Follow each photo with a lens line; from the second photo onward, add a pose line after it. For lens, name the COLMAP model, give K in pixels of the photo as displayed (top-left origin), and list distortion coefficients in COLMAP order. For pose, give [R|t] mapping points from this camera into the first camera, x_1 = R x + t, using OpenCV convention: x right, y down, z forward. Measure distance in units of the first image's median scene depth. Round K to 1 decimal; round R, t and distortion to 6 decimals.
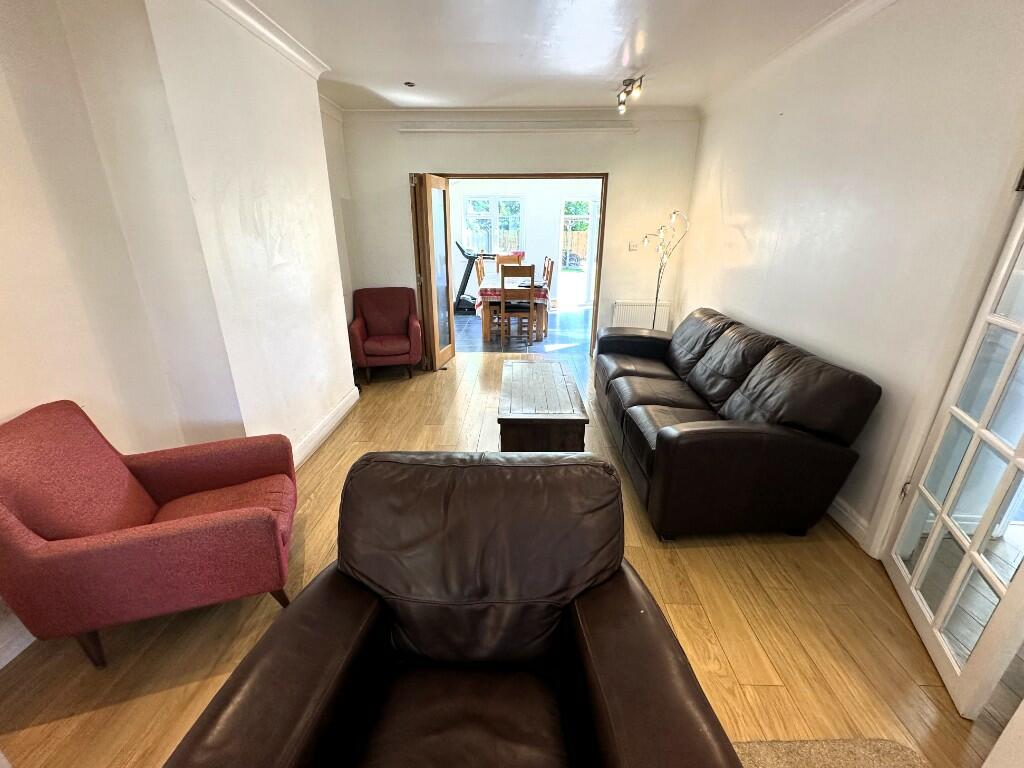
lens RADIAL K [[418.8, 0, 508.8], [0, 418.8, 385.0], [0, 0, 1]] dist [-0.000960, 0.000243]
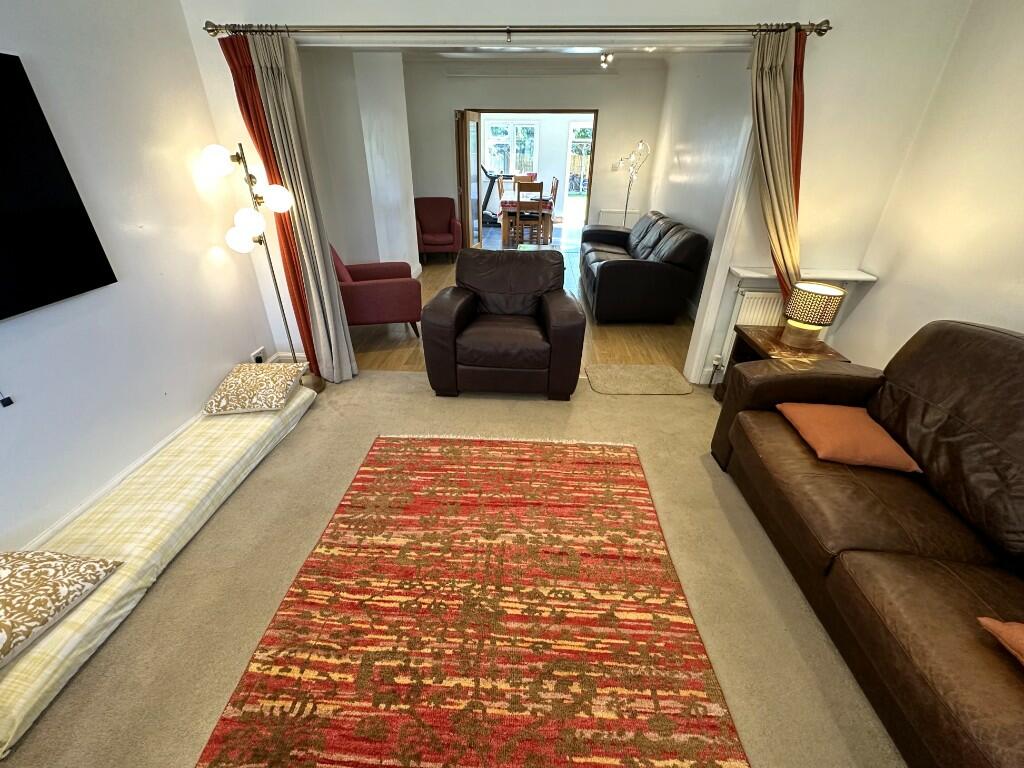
lens RADIAL K [[418.8, 0, 507.6], [0, 418.8, 382.7], [0, 0, 1]] dist [-0.000960, 0.000243]
pose [[0.999290, 0.023970, -0.029053, 0.003681], [-0.019497, 0.989169, 0.145482, 0.142733], [0.032225, -0.144813, 0.988934, -0.384252]]
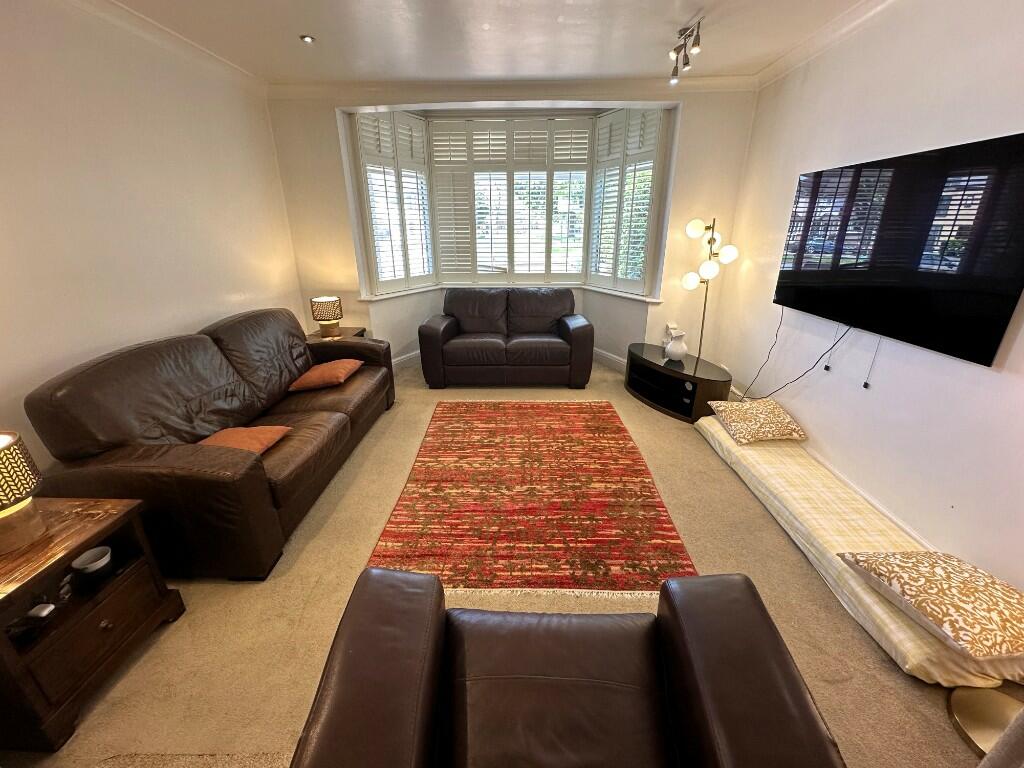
lens RADIAL K [[418.8, 0, 508.8], [0, 418.8, 379.5], [0, 0, 1]] dist [-0.000960, 0.000243]
pose [[-0.999835, -0.005742, 0.017216, -0.005070], [0.006962, 0.754710, 0.656021, -0.560706], [-0.016760, 0.656033, -0.754546, 1.501157]]
